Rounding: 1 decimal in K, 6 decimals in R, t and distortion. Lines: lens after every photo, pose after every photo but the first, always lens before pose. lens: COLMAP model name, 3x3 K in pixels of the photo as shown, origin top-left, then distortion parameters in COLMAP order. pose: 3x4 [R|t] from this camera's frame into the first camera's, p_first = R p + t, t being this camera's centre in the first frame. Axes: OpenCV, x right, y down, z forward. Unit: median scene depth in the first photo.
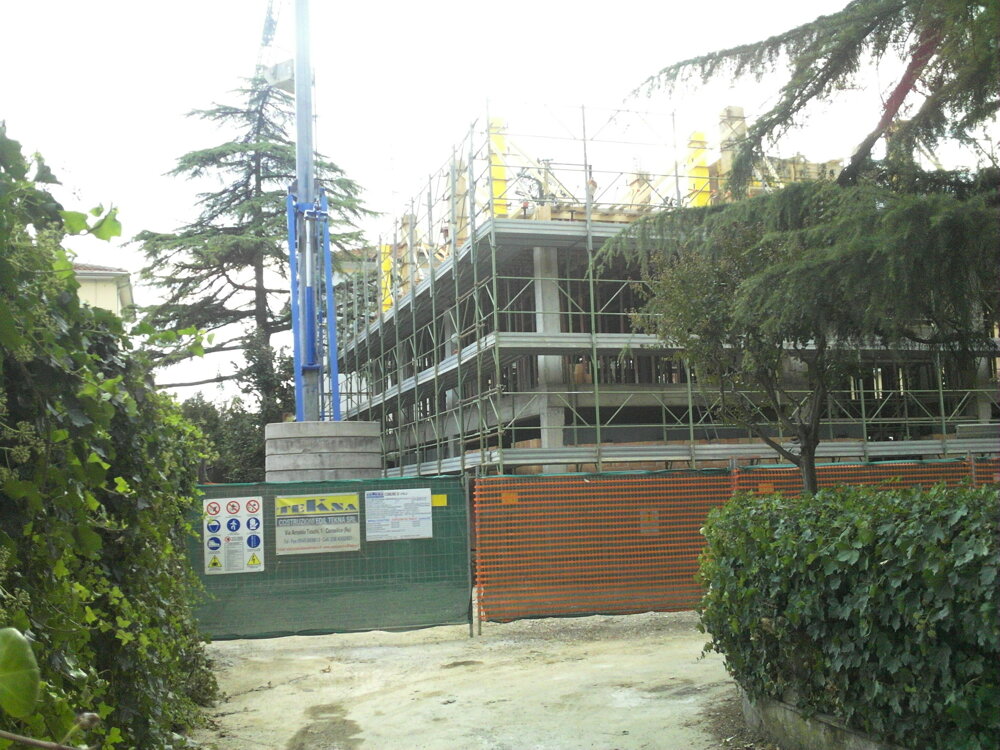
lens RADIAL K [[1058.9, 0, 500.0], [0, 1058.9, 375.0], [0, 0, 1]] dist [-0.014492, -0.048842]
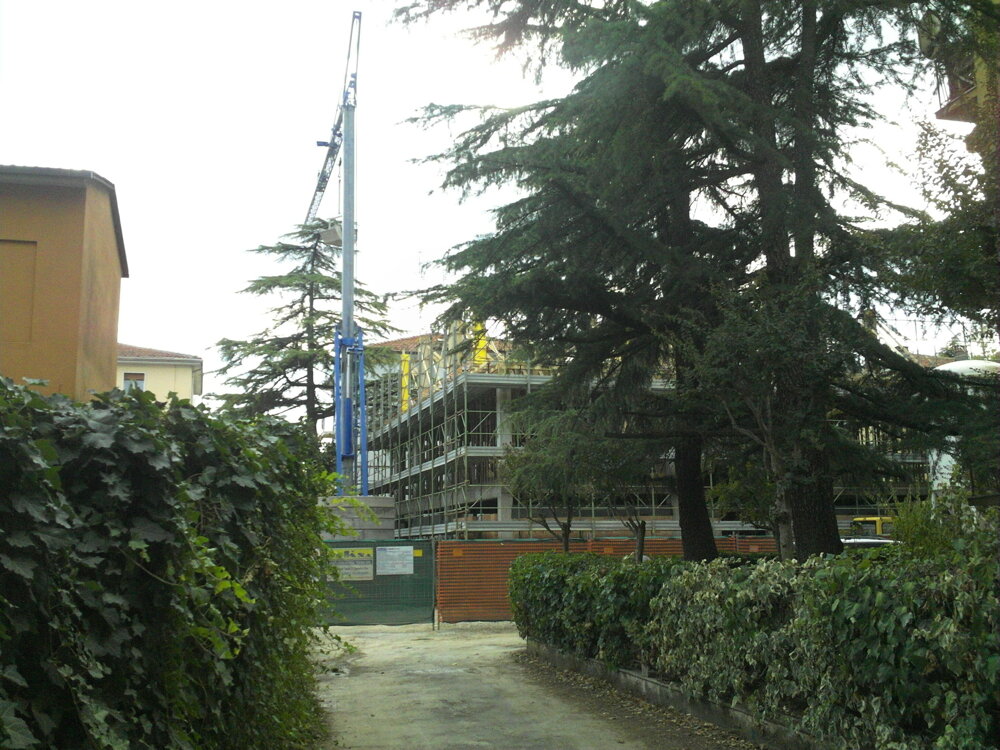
lens RADIAL K [[1058.9, 0, 500.0], [0, 1058.9, 375.0], [0, 0, 1]] dist [-0.014492, -0.048842]
pose [[0.999209, 0.021563, -0.033426, 0.090979], [-0.023159, 0.998573, -0.048115, -0.067166], [0.032341, 0.048851, 0.998282, -0.537904]]
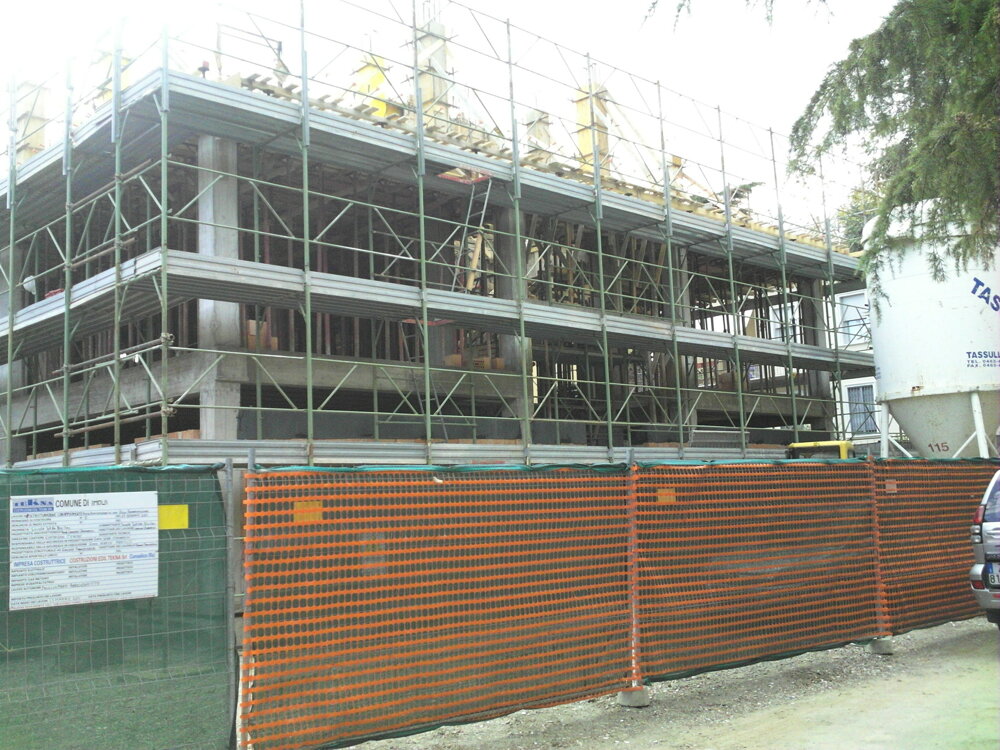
lens RADIAL K [[1058.9, 0, 500.0], [0, 1058.9, 375.0], [0, 0, 1]] dist [-0.014492, -0.048842]
pose [[0.887200, 0.053933, 0.458222, -0.100165], [-0.040552, 0.998416, -0.038998, 0.045350], [-0.459600, 0.016017, 0.887982, 0.343591]]
